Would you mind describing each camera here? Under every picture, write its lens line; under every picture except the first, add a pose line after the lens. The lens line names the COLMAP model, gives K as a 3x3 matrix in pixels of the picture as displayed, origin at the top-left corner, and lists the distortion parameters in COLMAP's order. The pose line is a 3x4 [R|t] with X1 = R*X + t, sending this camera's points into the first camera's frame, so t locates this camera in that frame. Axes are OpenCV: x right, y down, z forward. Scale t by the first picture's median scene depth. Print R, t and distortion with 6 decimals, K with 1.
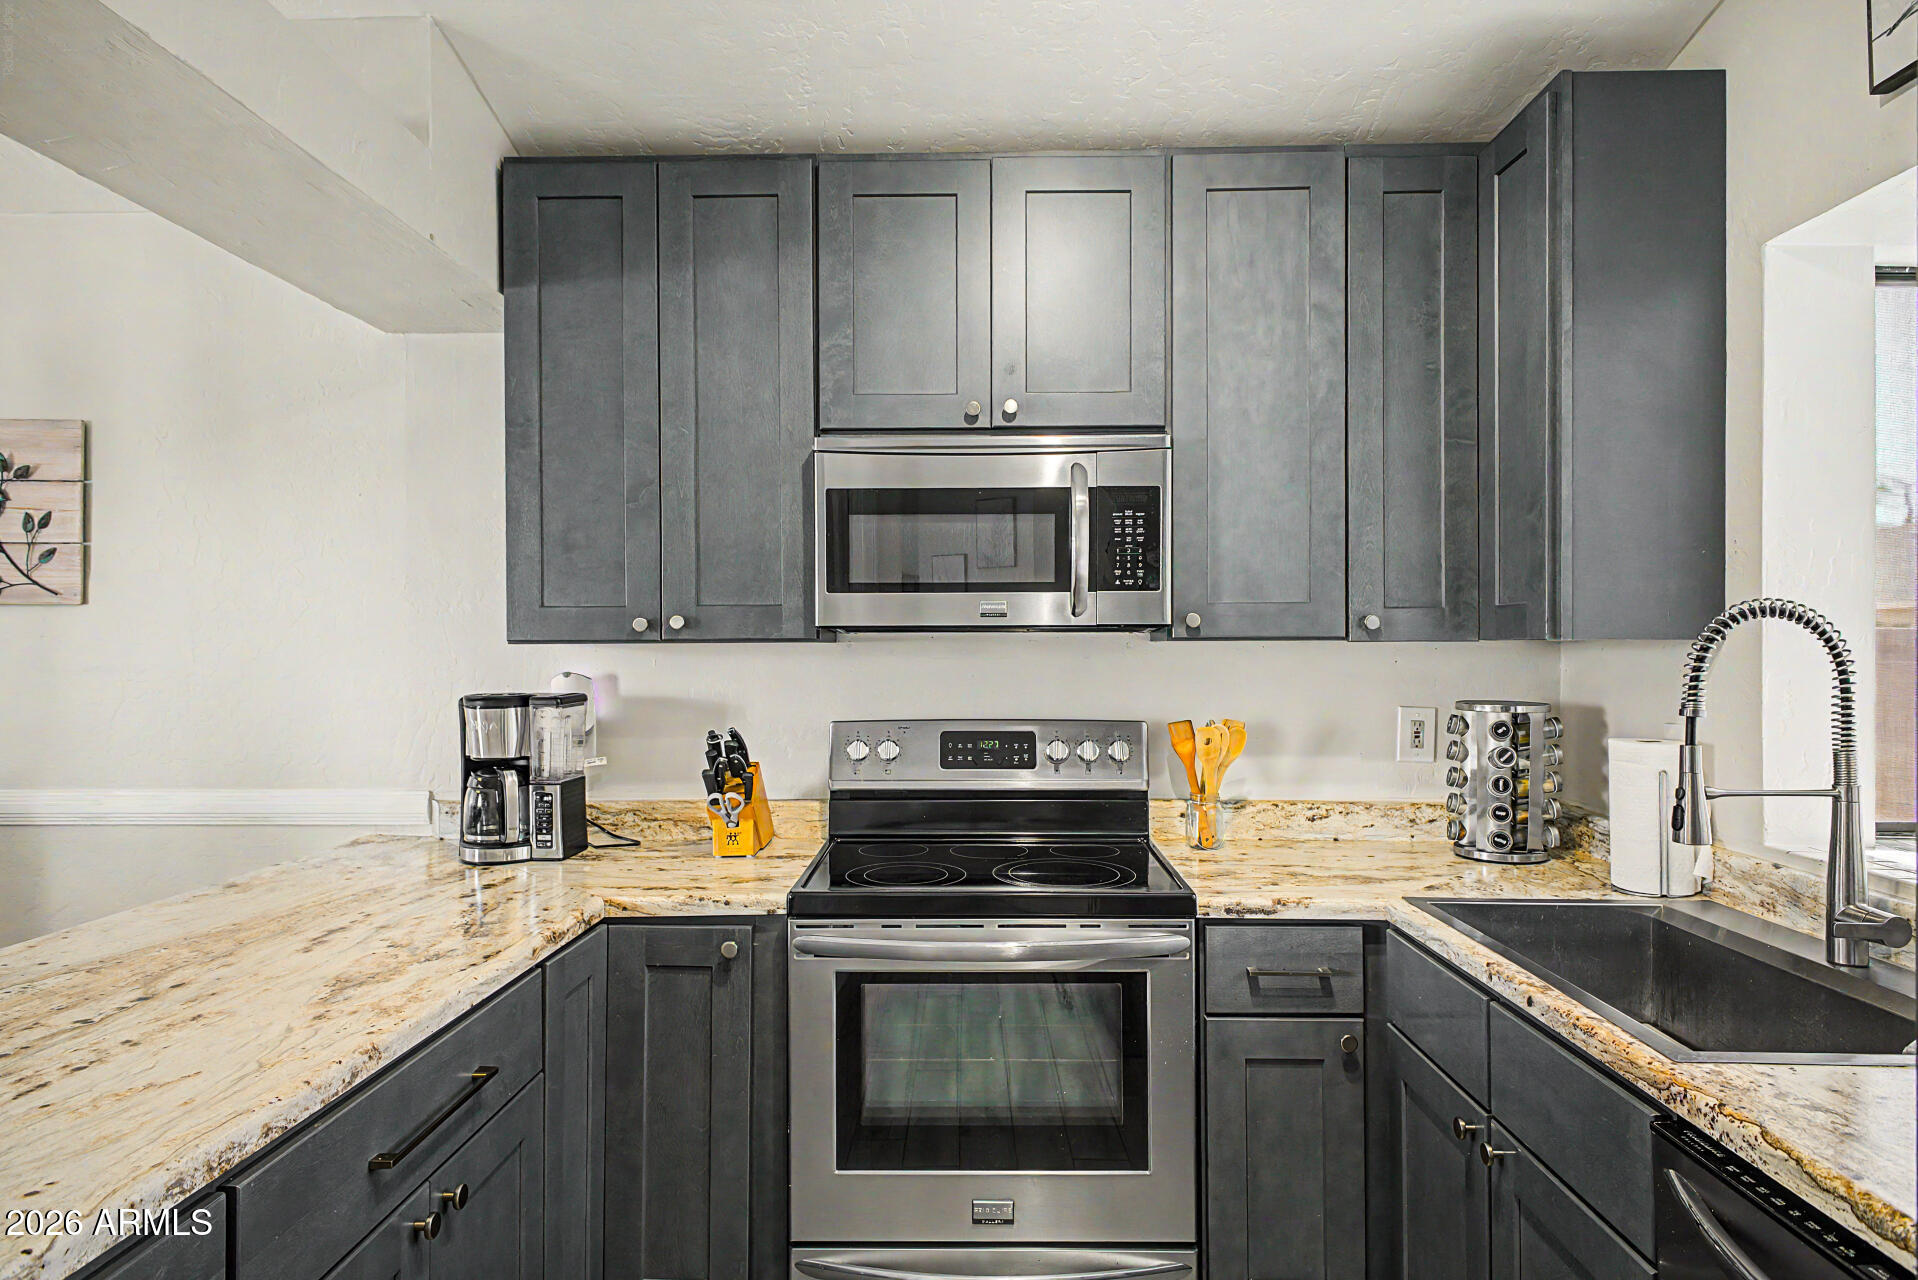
lens RADIAL K [[1128.8, 0, 954.8], [0, 1128.8, 647.3], [0, 0, 1]] dist [0.009939, -0.001993]
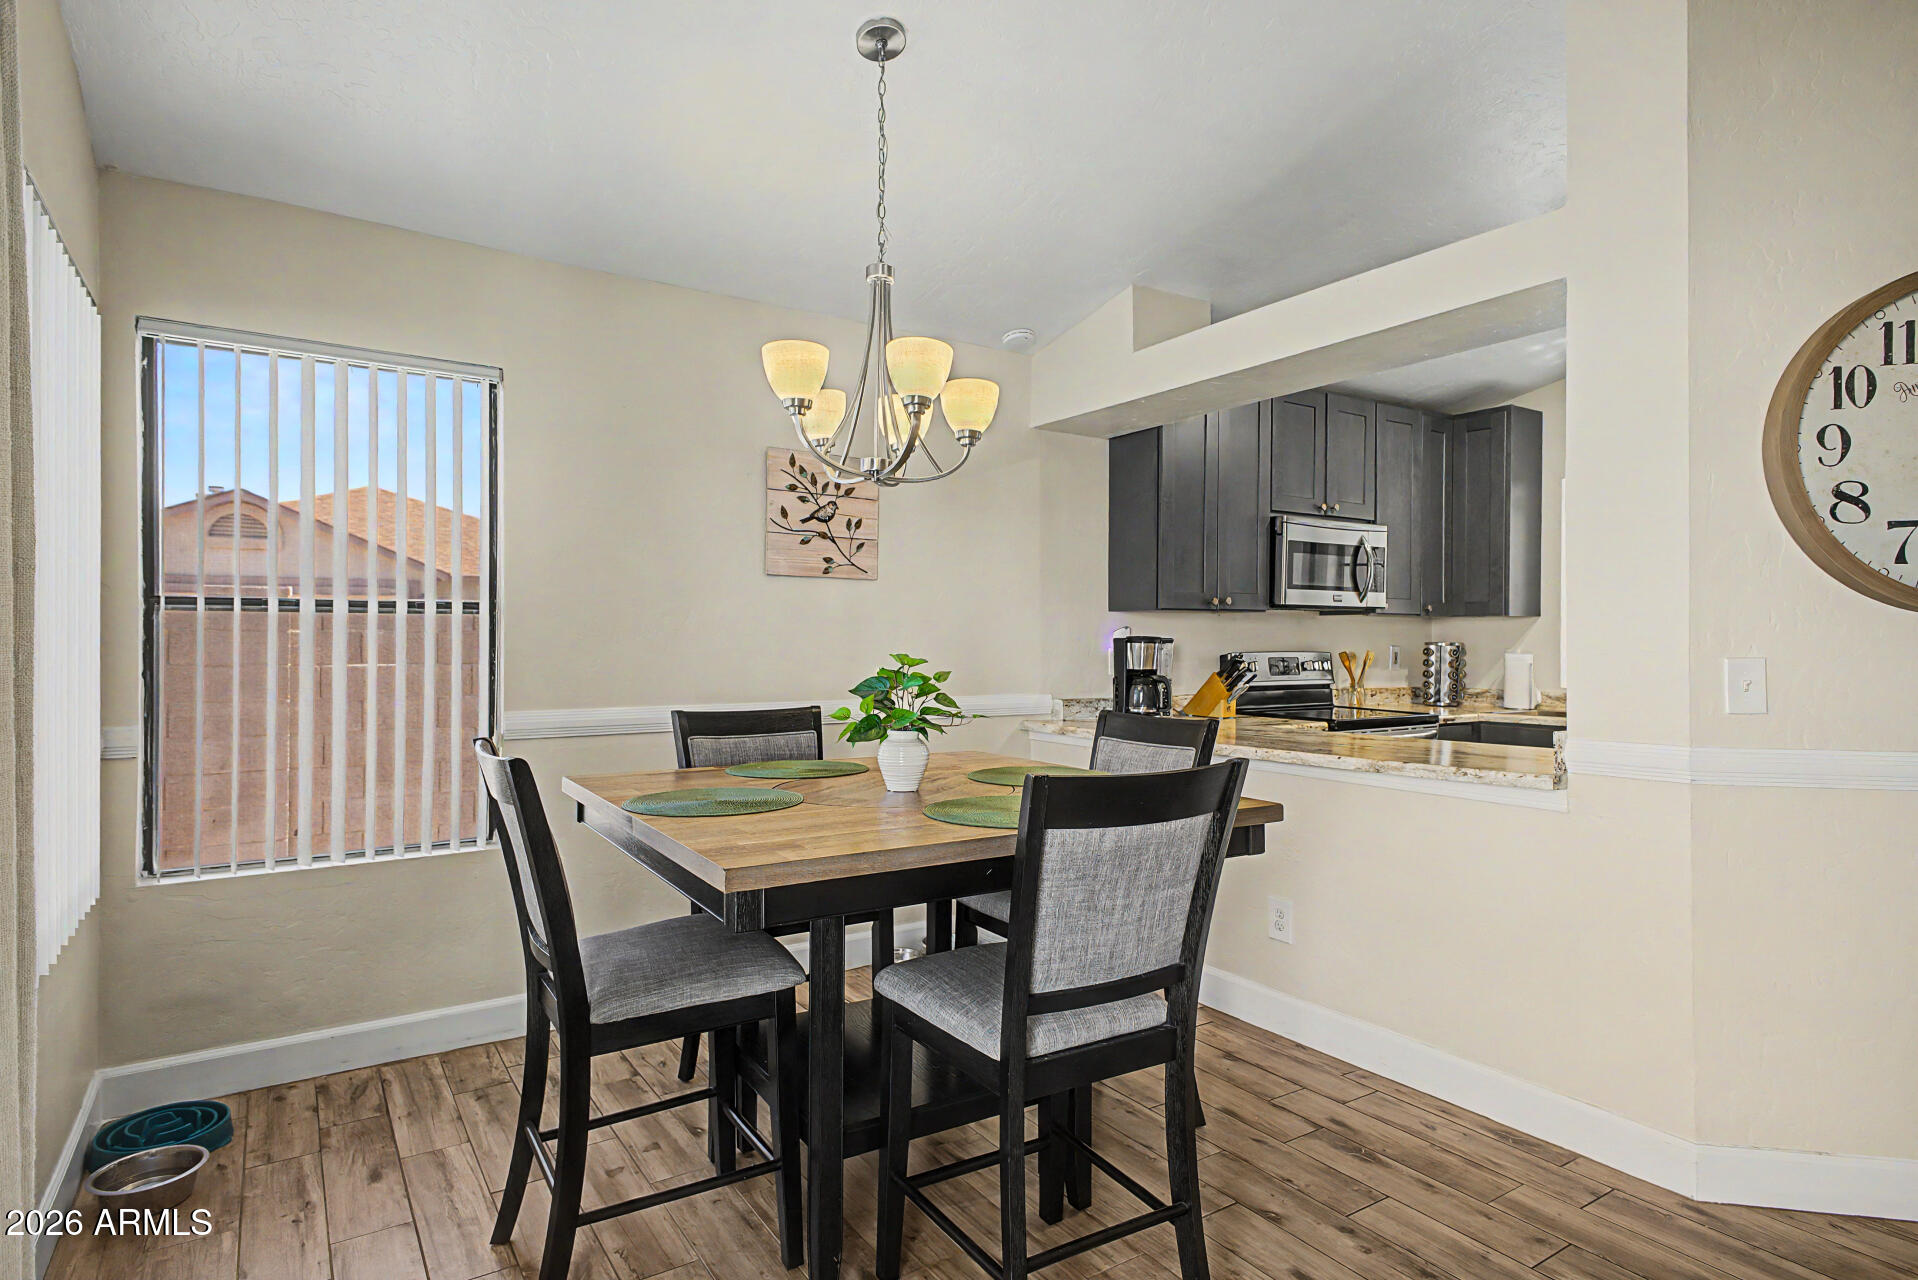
lens RADIAL K [[1017.6, 0, 952.0], [0, 1017.6, 631.6], [0, 0, 1]] dist [0.026484, -0.000177]
pose [[0.825537, 0.010761, 0.564245, -1.954040], [-0.005016, 0.999919, -0.011731, 0.065420], [-0.564325, 0.006854, 0.825524, -0.273234]]
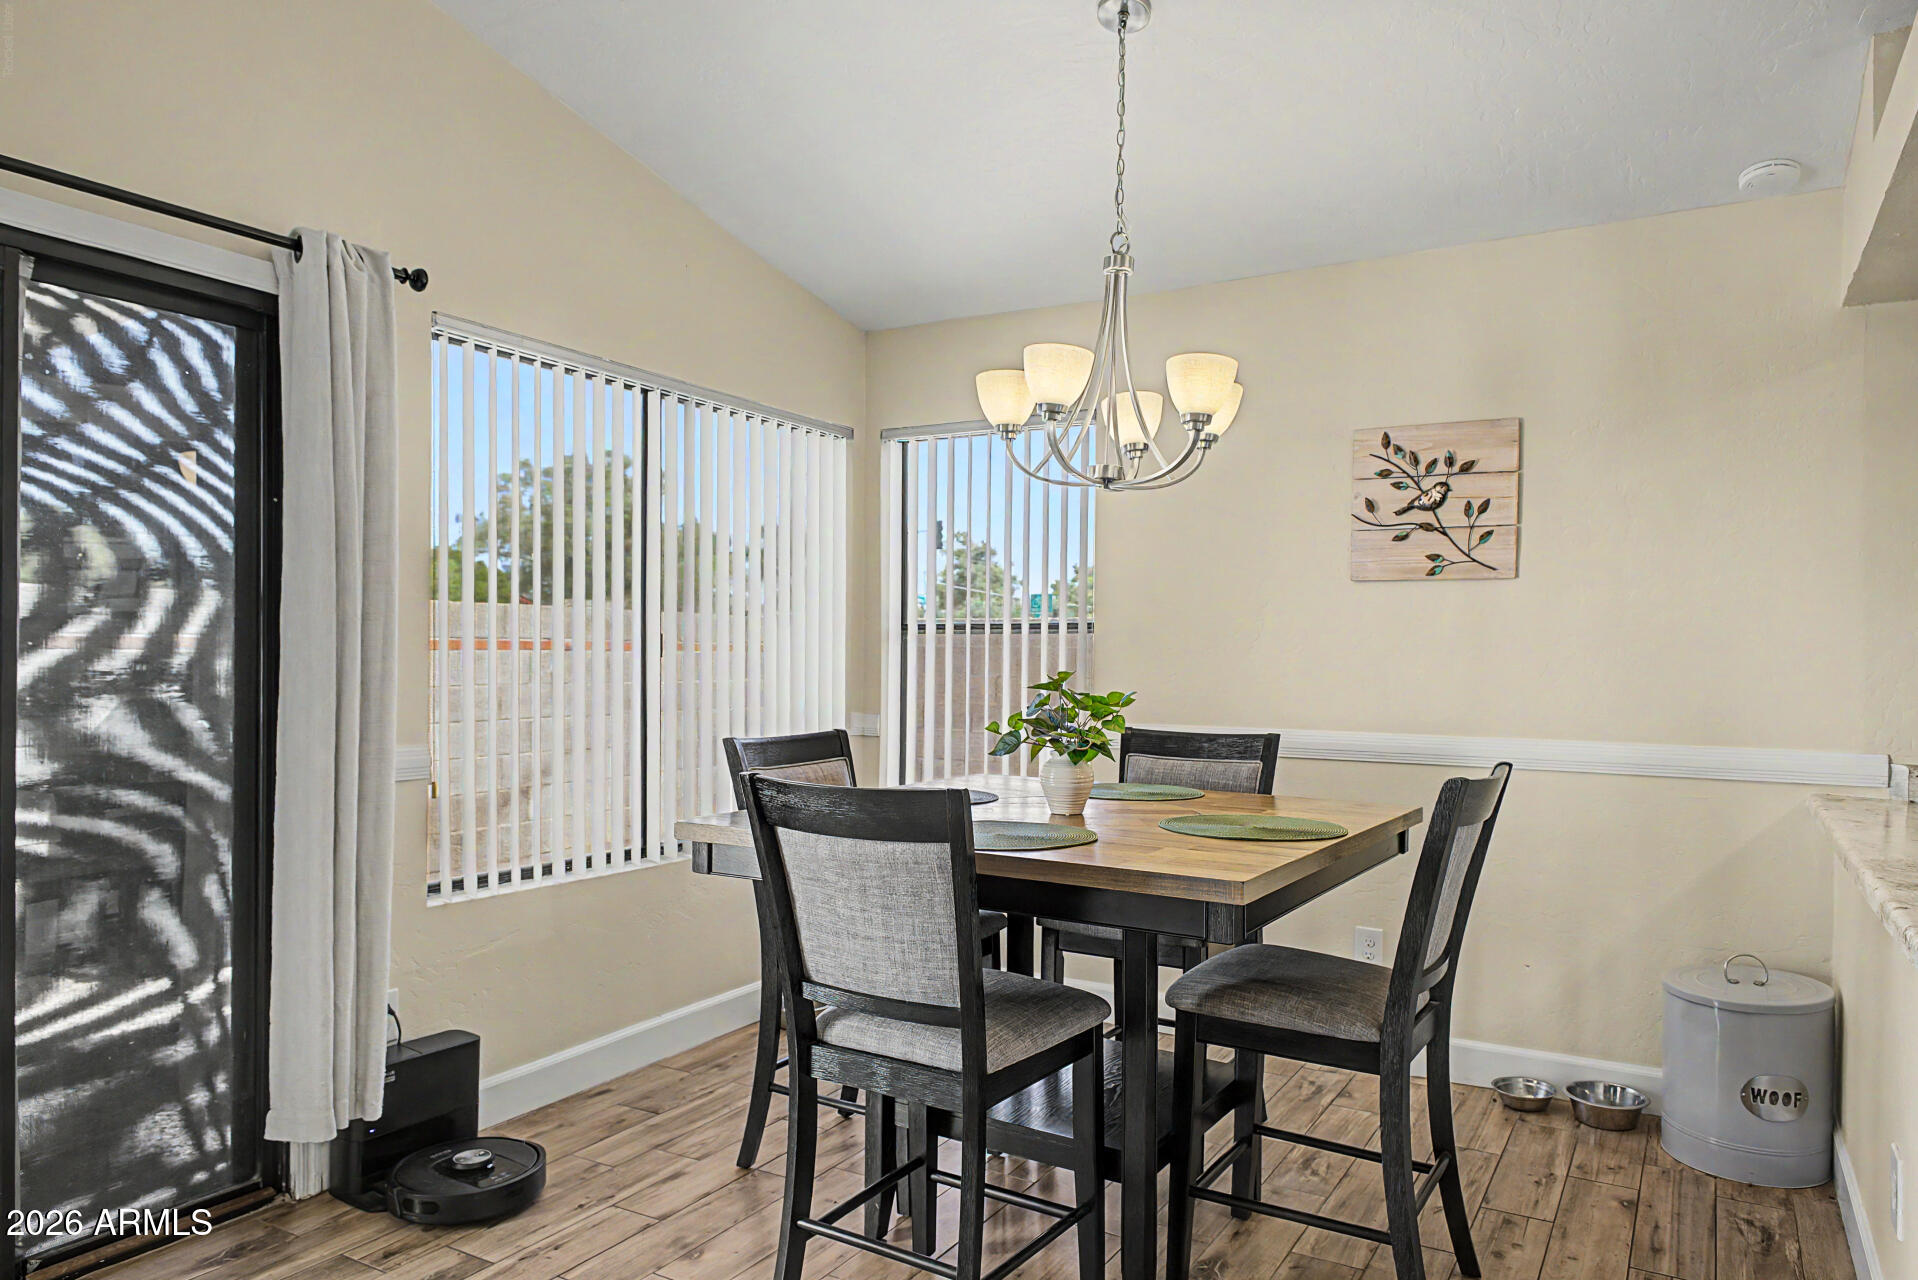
lens RADIAL K [[1270.3, 0, 961.3], [0, 1270.3, 678.1], [0, 0, 1]] dist [0.010438, -0.003531]
pose [[0.862060, 0.022045, -0.506326, -0.795055], [-0.012131, 0.999665, 0.022871, 0.054300], [0.506660, -0.013574, 0.862039, -0.529984]]
